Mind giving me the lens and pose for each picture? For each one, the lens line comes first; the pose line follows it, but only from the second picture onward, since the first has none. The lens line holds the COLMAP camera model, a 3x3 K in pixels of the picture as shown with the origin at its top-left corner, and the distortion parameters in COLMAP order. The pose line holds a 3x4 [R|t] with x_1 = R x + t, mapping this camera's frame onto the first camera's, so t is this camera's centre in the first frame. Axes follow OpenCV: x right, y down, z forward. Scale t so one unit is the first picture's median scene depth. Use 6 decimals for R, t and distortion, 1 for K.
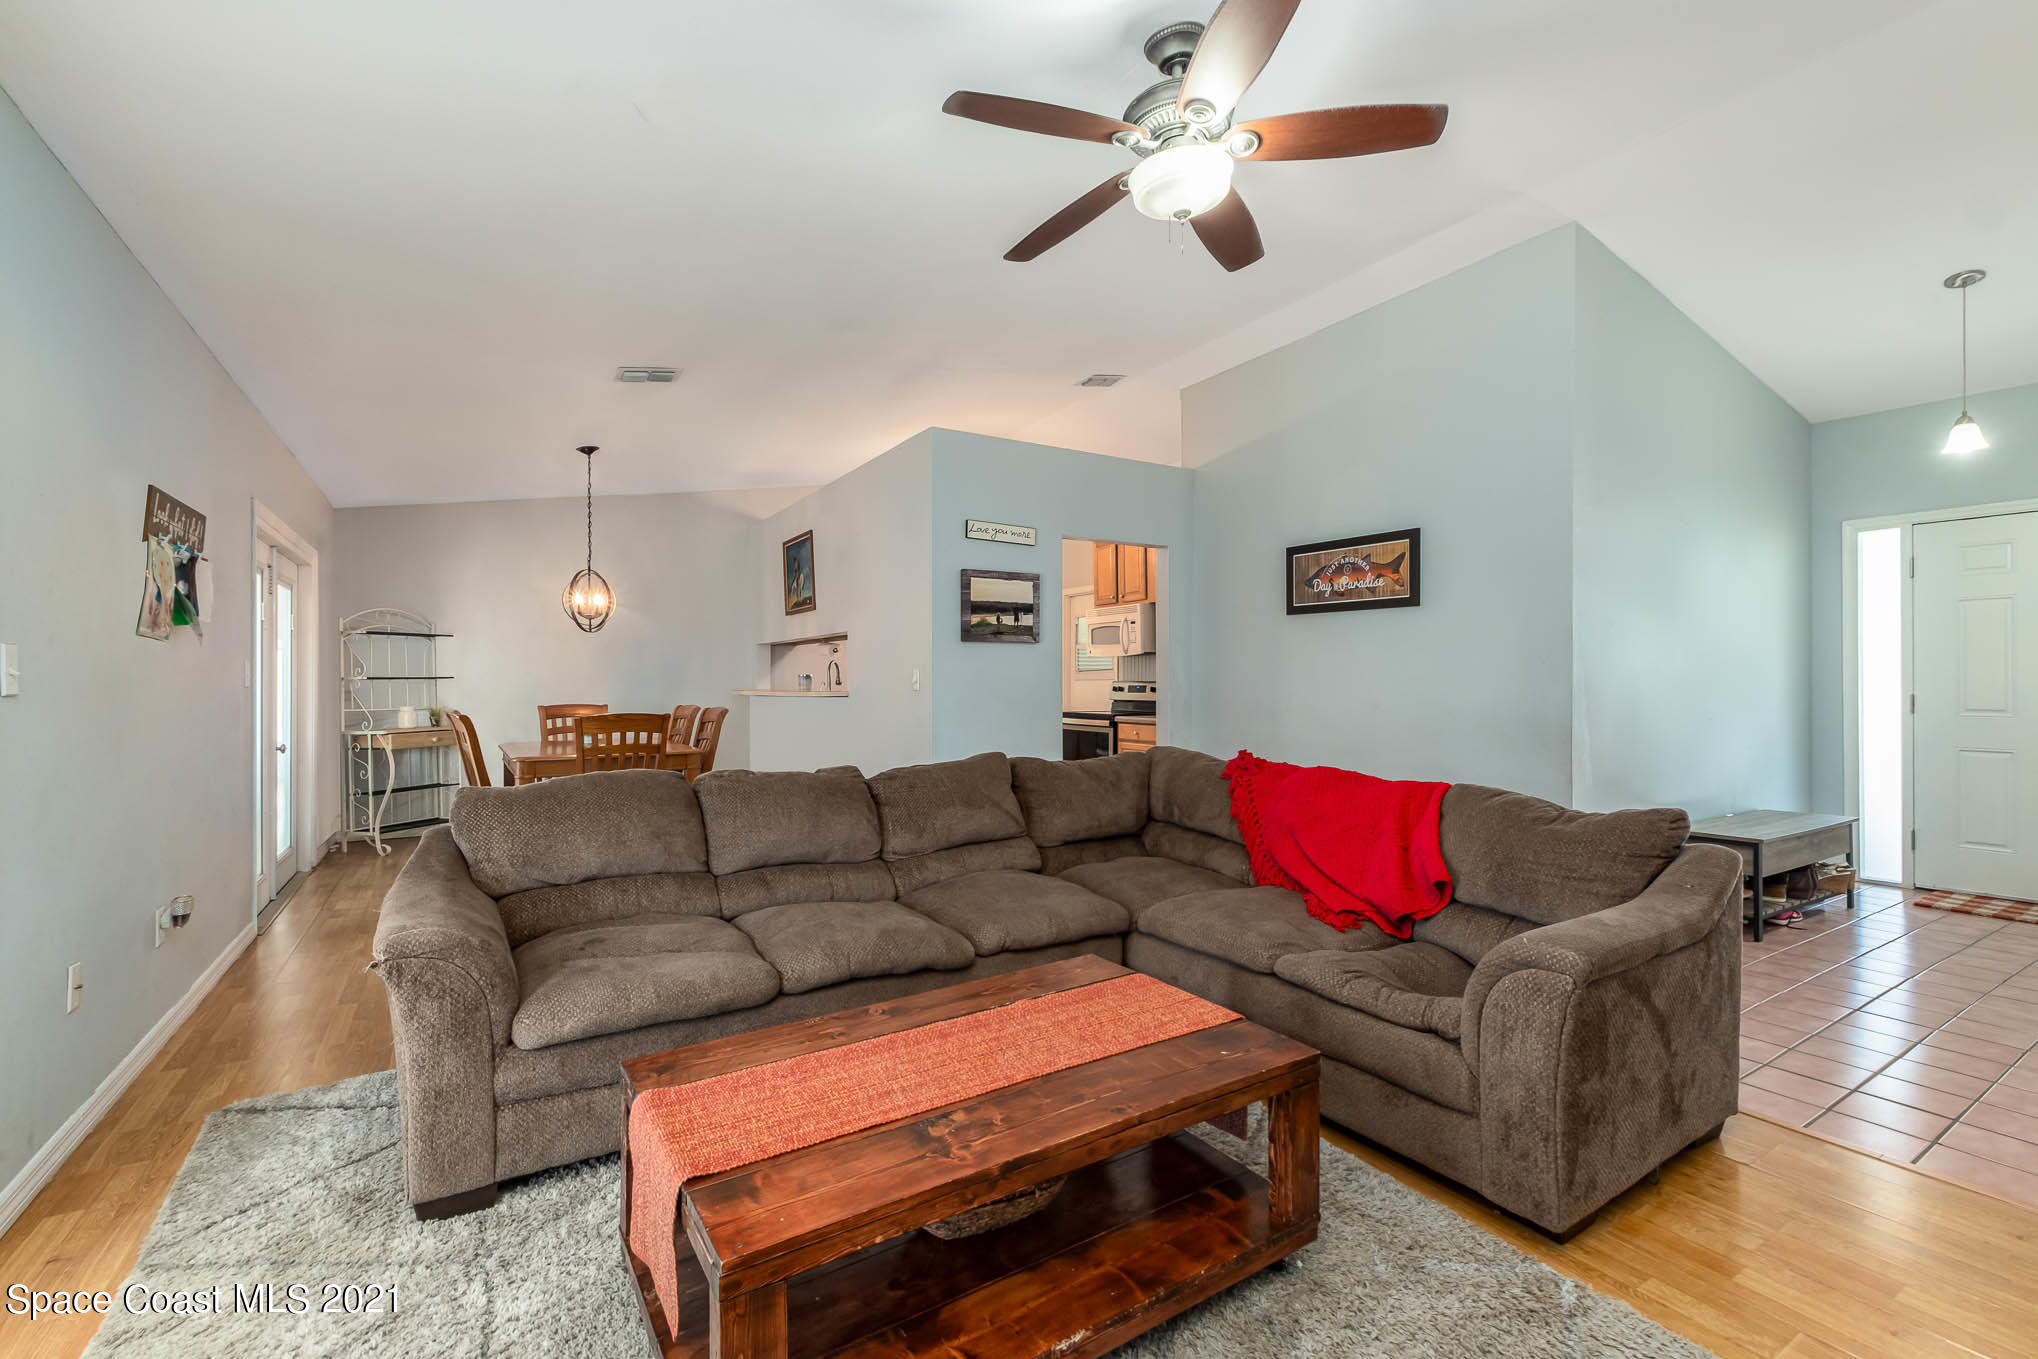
lens RADIAL K [[889.9, 0, 1026.4], [0, 889.9, 681.0], [0, 0, 1]] dist [0.008742, -0.000071]
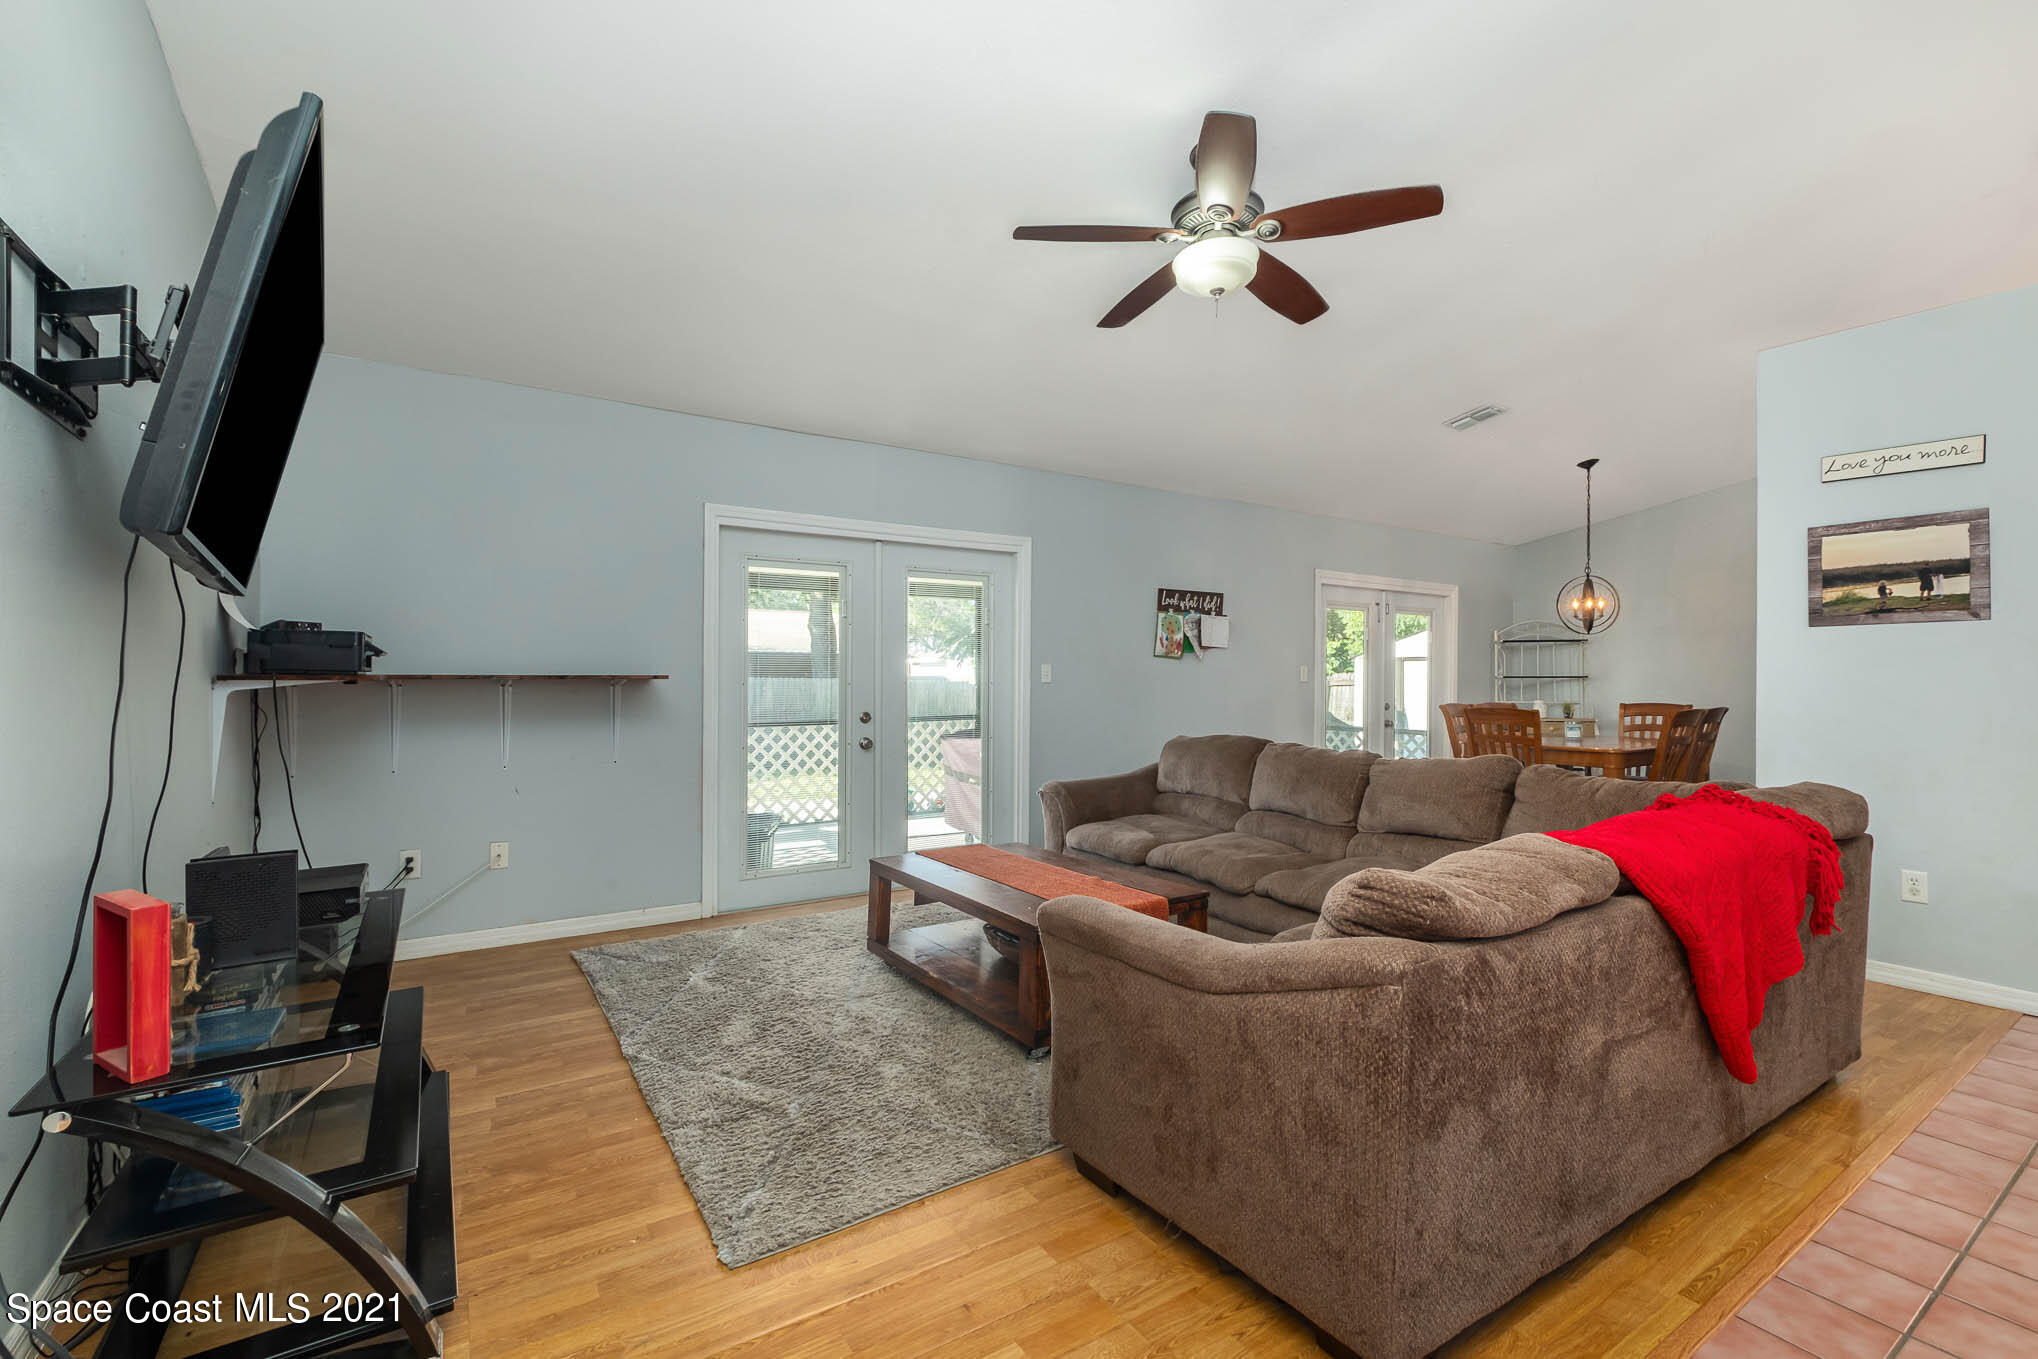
lens RADIAL K [[889.9, 0, 1020.8], [0, 889.9, 673.0], [0, 0, 1]] dist [0.008742, -0.000071]
pose [[0.023072, -0.003842, -0.999726, 0.532319], [-0.005048, 0.999979, -0.003959, -0.000456], [0.999721, 0.005138, 0.023052, 0.275392]]
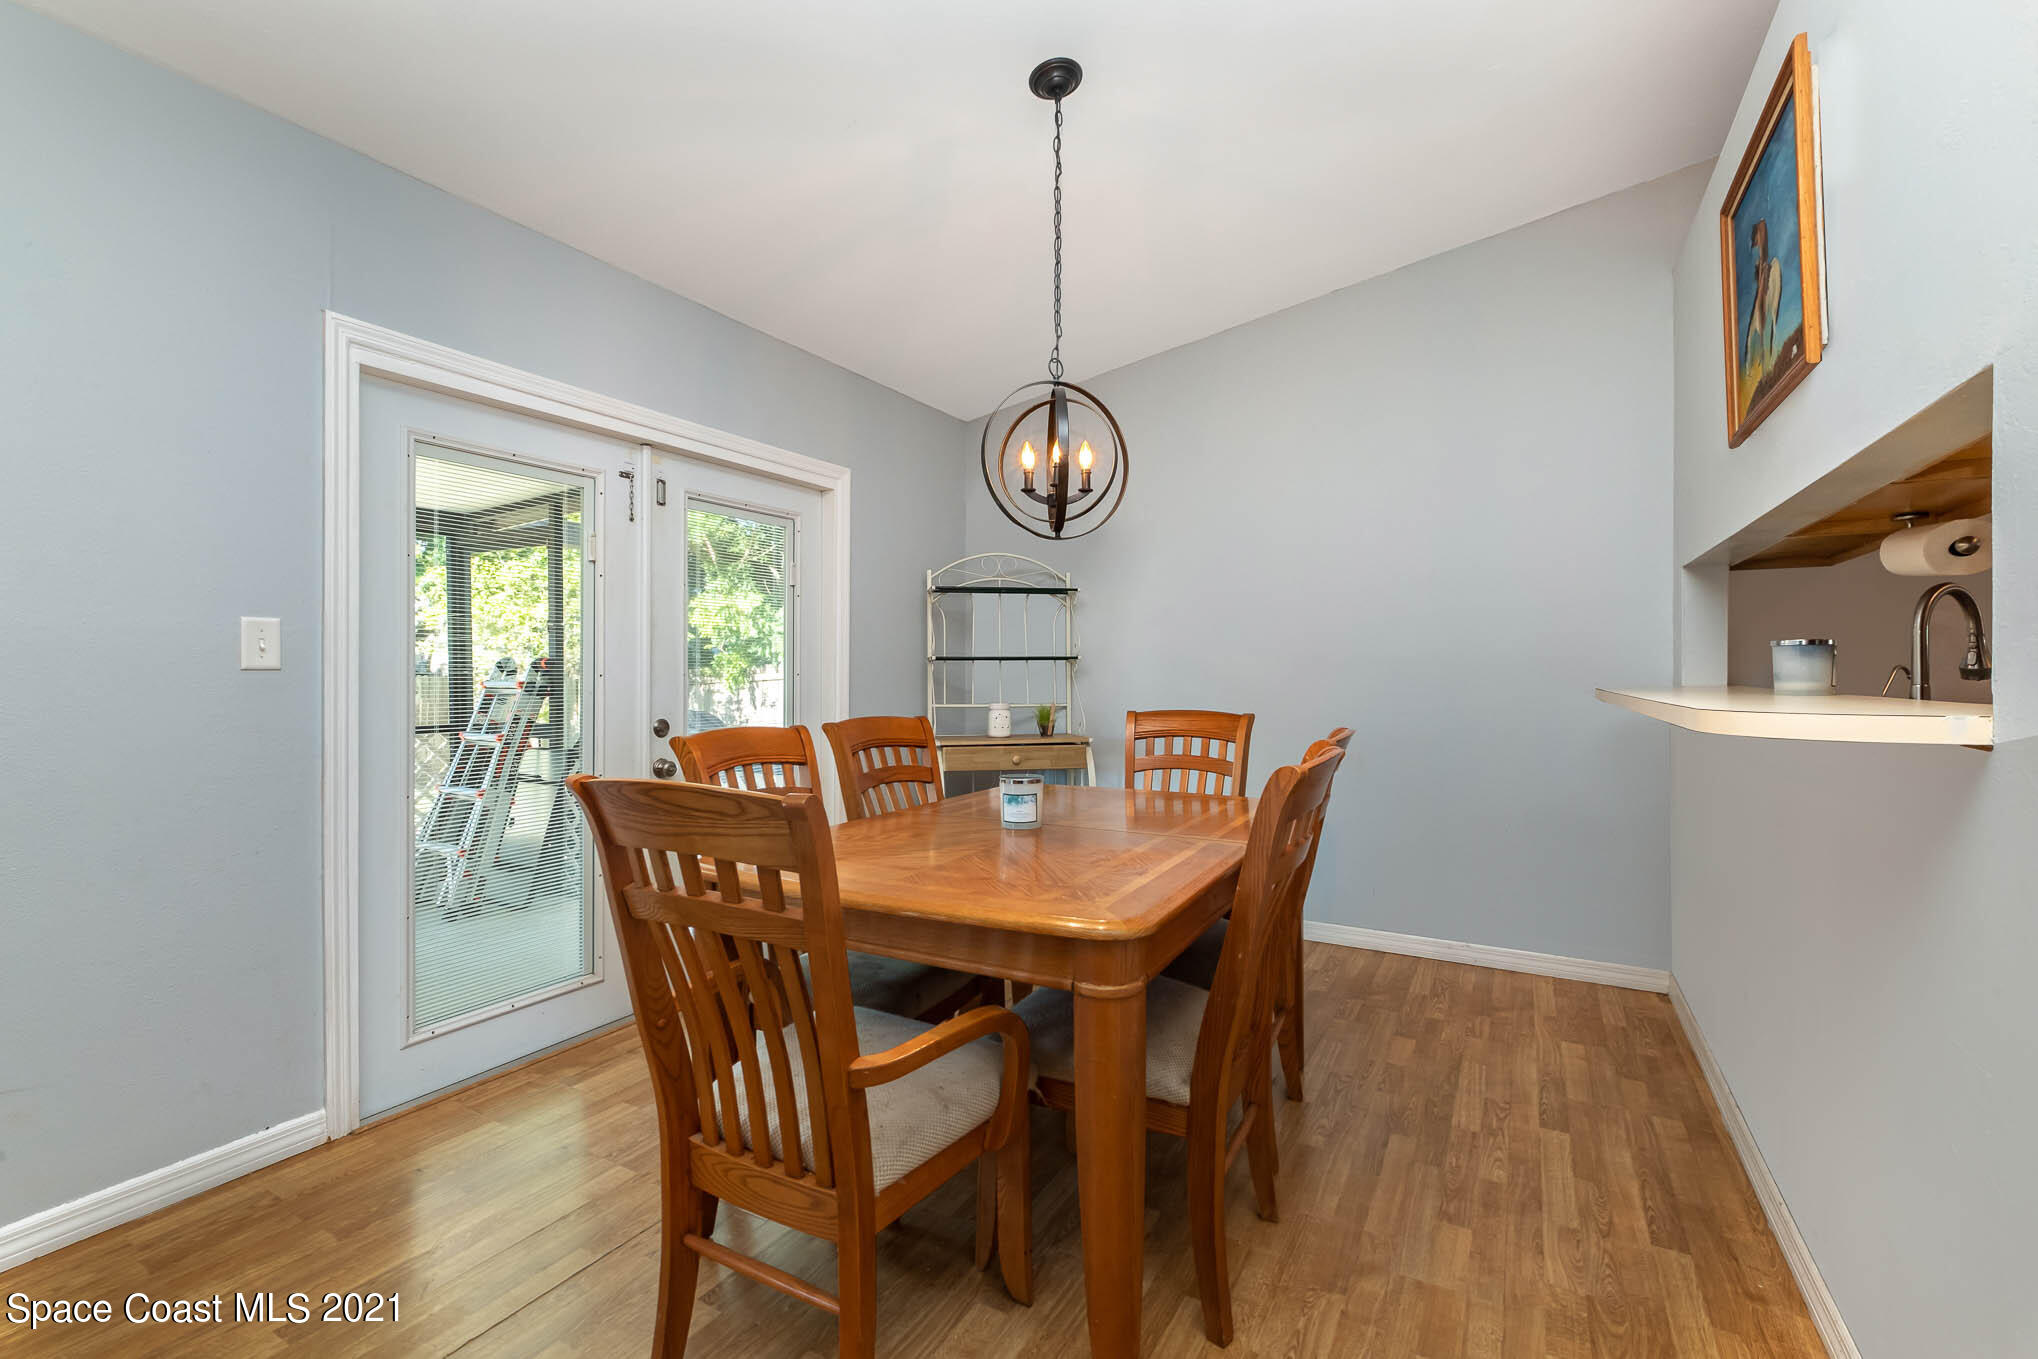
lens RADIAL K [[889.9, 0, 1019.9], [0, 889.9, 657.9], [0, 0, 1]] dist [0.008742, -0.000071]
pose [[0.472717, -0.004294, -0.881204, -0.136159], [-0.003247, 0.999973, -0.006615, 0.000680], [0.881208, 0.005989, 0.472691, 0.746678]]
